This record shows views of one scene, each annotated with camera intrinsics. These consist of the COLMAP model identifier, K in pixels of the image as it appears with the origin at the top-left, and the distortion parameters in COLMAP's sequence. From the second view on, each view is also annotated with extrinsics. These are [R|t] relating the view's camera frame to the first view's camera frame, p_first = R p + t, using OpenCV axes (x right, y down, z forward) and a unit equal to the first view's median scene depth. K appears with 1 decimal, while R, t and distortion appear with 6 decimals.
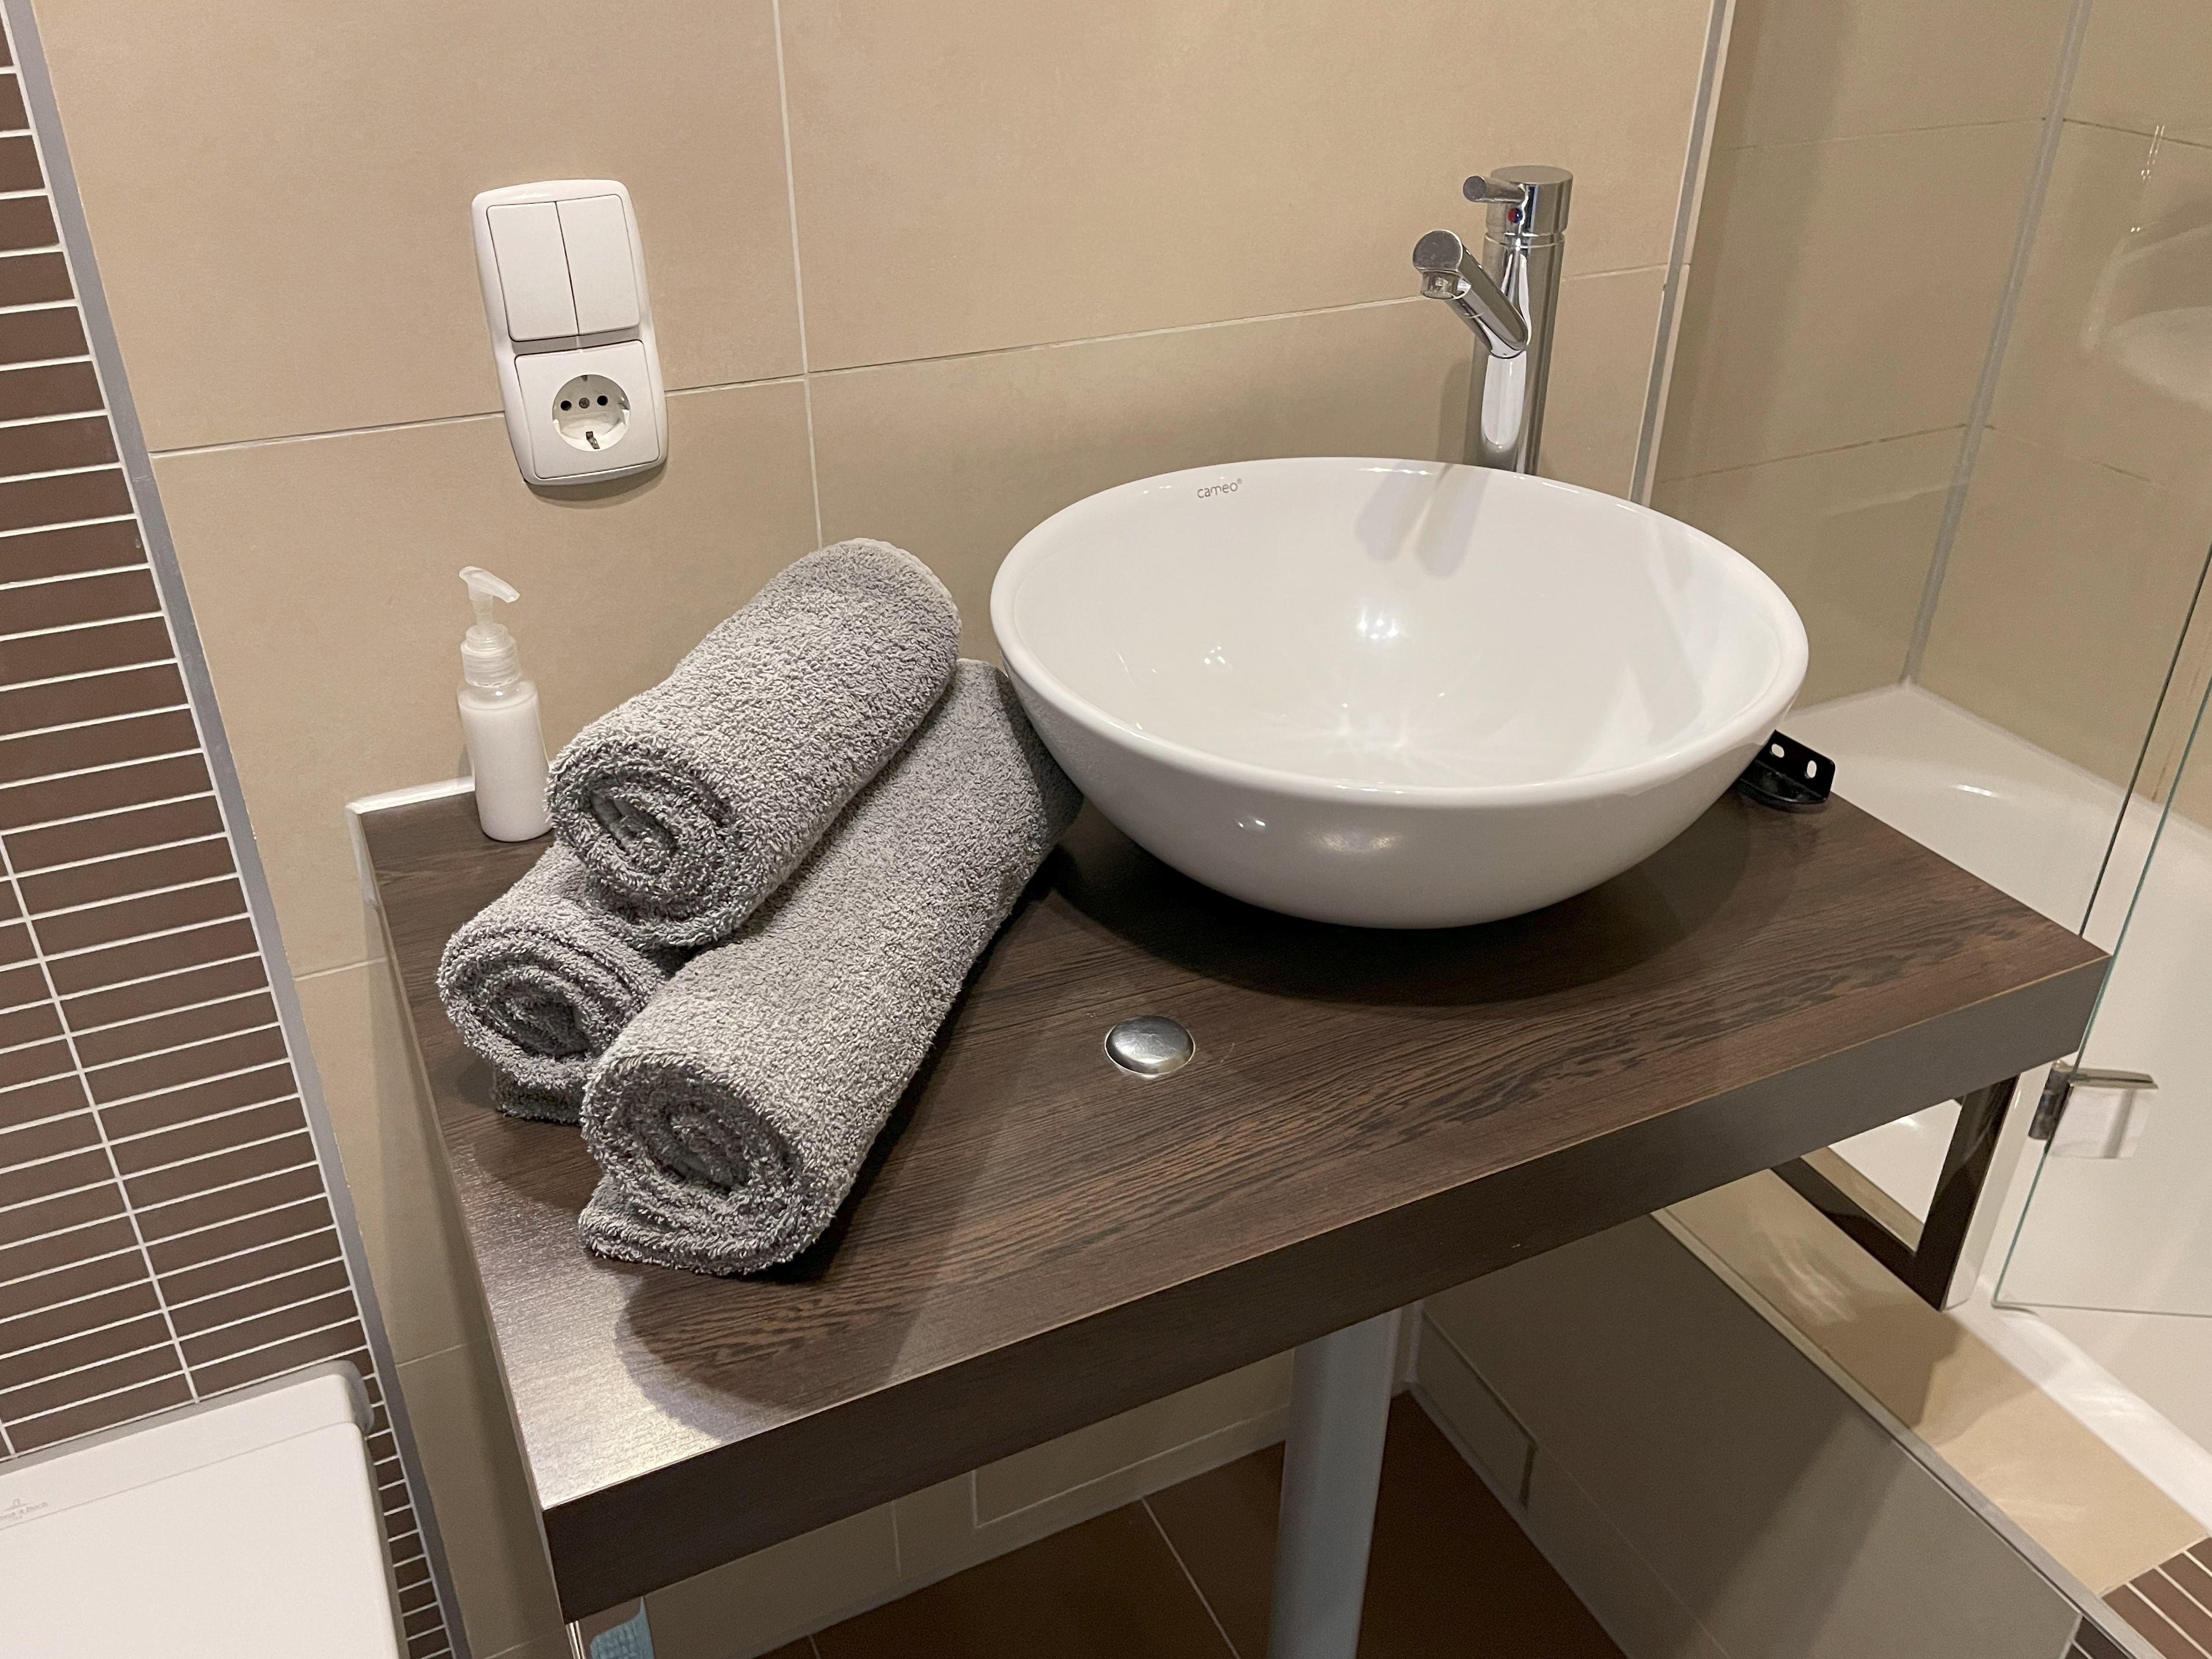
lens RADIAL K [[1788.3, 0, 1090.4], [0, 1788.3, 826.1], [0, 0, 1]] dist [0.034965, -0.003184]
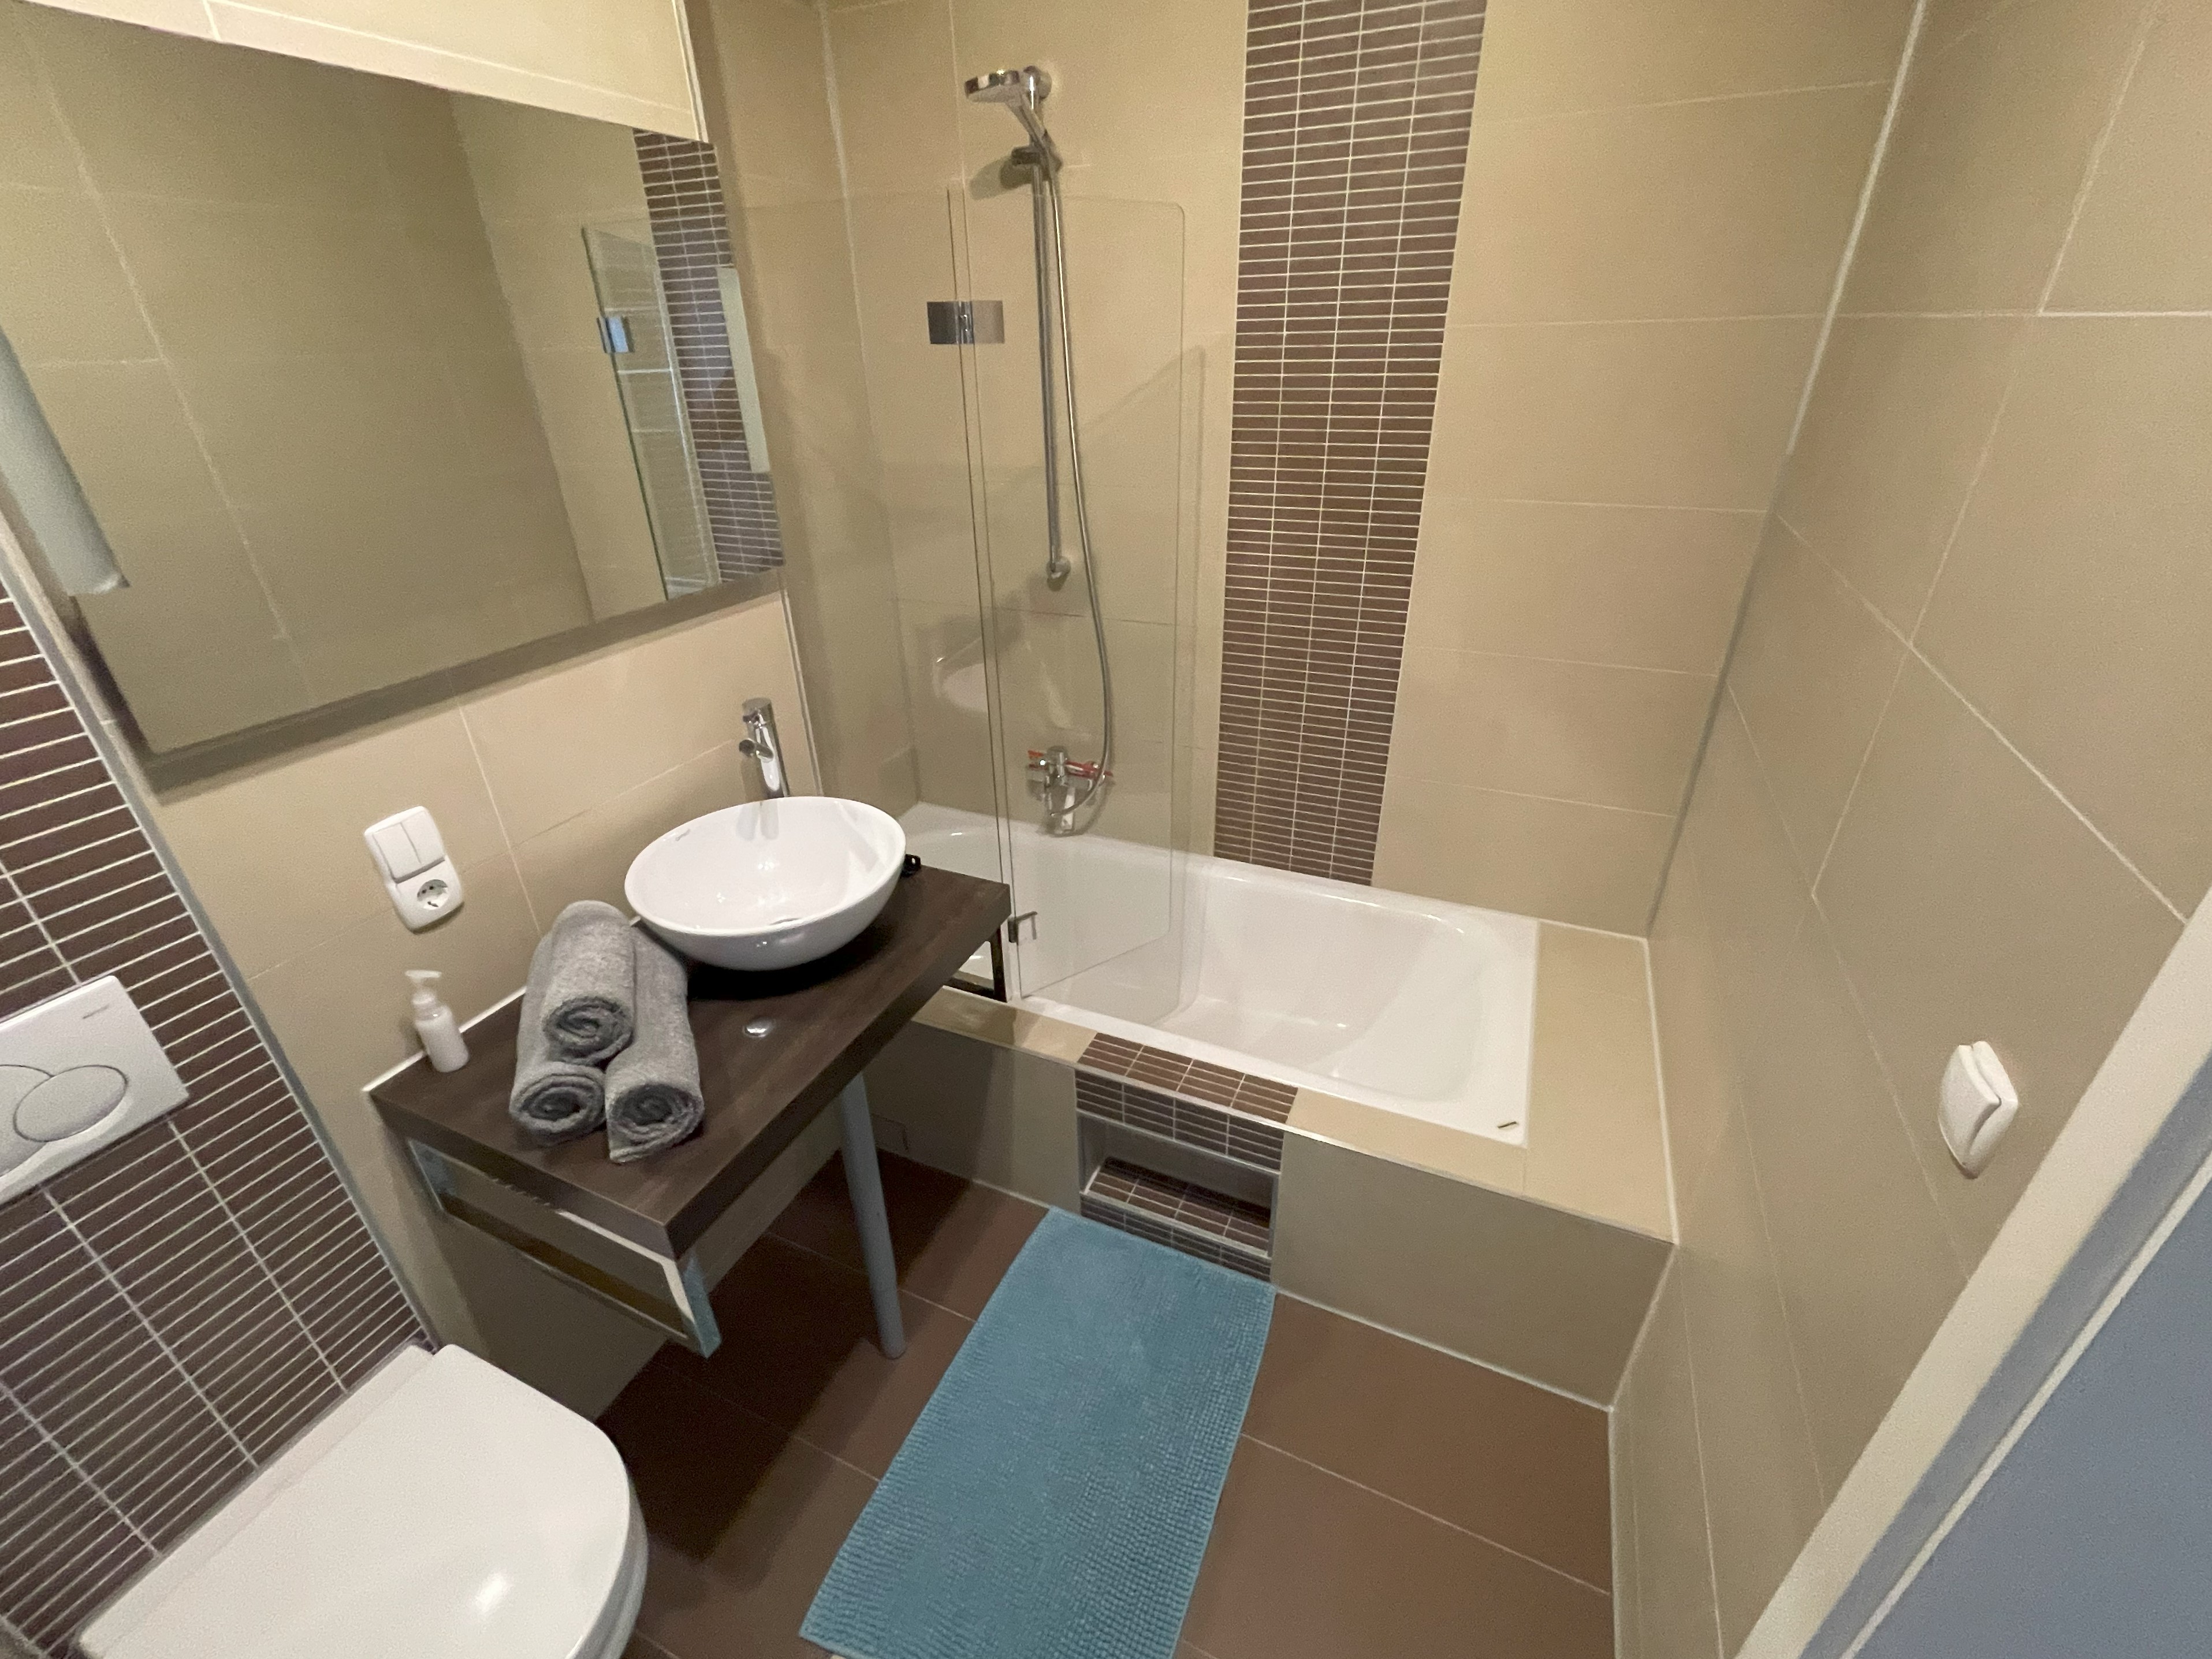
lens RADIAL K [[935.8, 0, 1107.2], [0, 935.8, 828.6], [0, 0, 1]] dist [-0.000970, -0.000579]
pose [[0.761150, -0.317092, 0.565777, -0.271685], [0.344651, 0.936726, 0.061326, -0.073814], [-0.549424, 0.148317, 0.822275, -0.590733]]
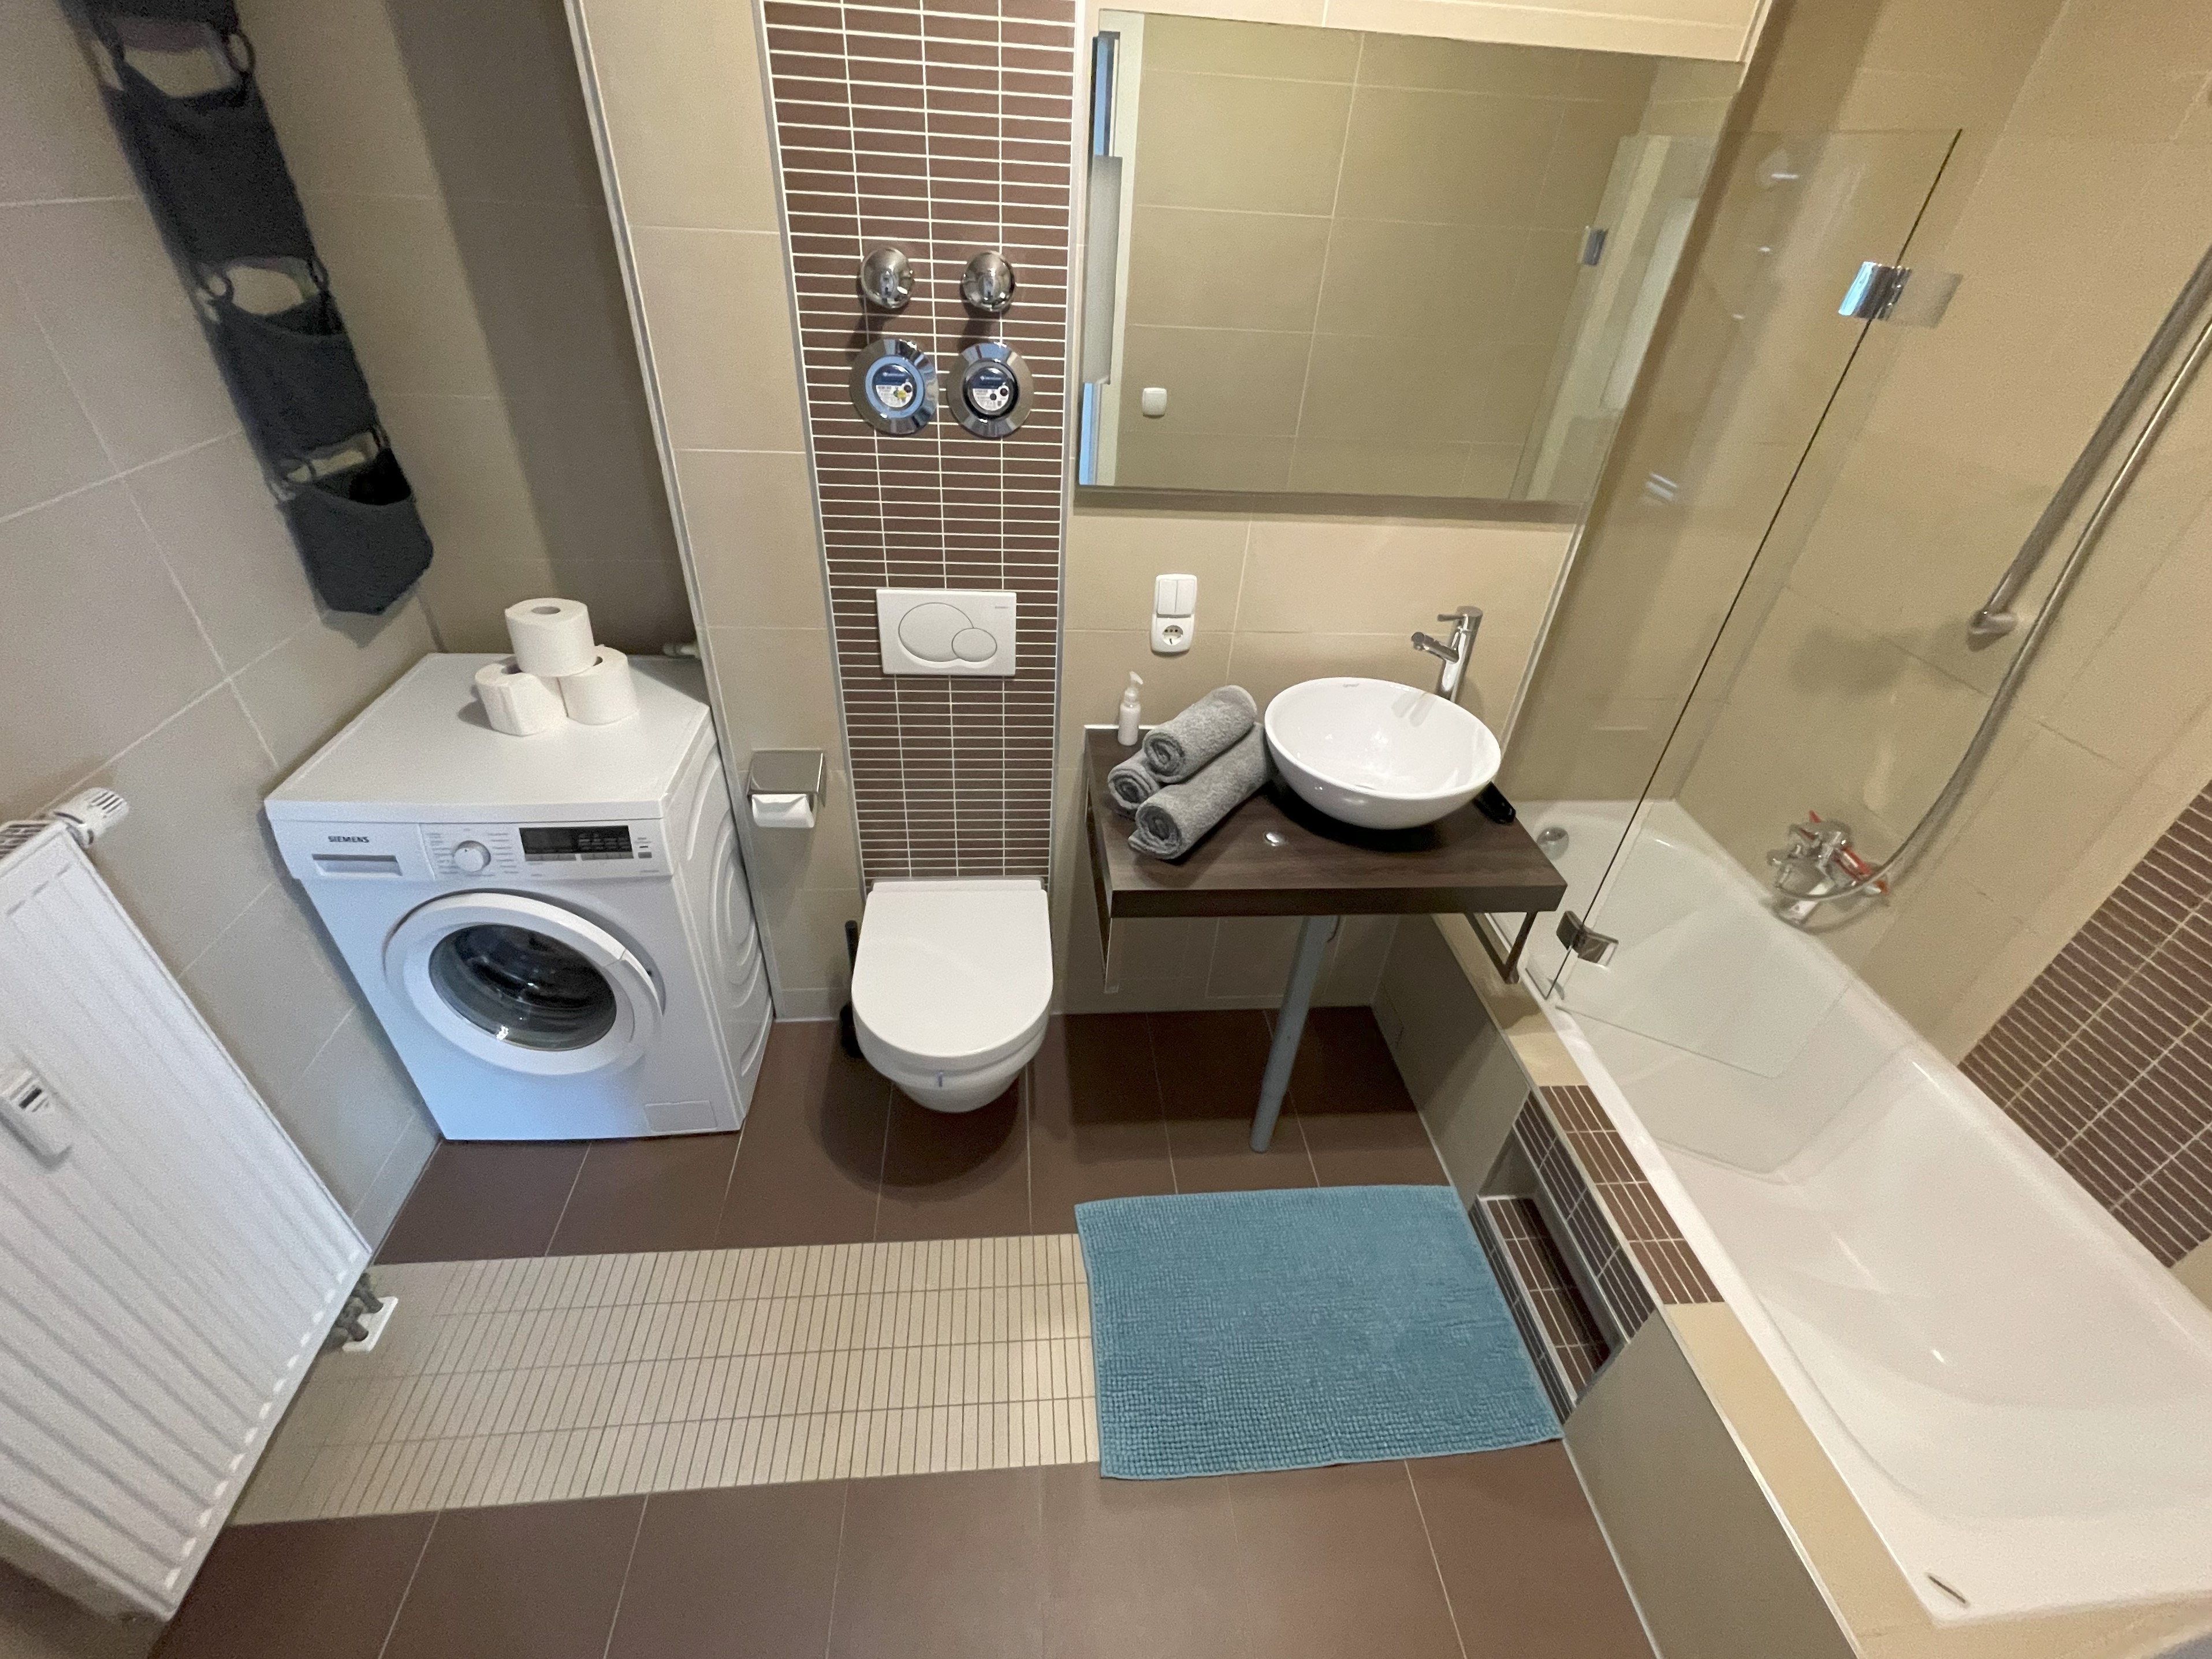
lens RADIAL K [[935.8, 0, 1101.2], [0, 935.8, 835.6], [0, 0, 1]] dist [-0.000970, -0.000579]
pose [[0.936790, 0.244716, -0.250077, 0.159062], [-0.221524, 0.968054, 0.117471, -0.027918], [0.270835, -0.054647, 0.961073, -0.879264]]
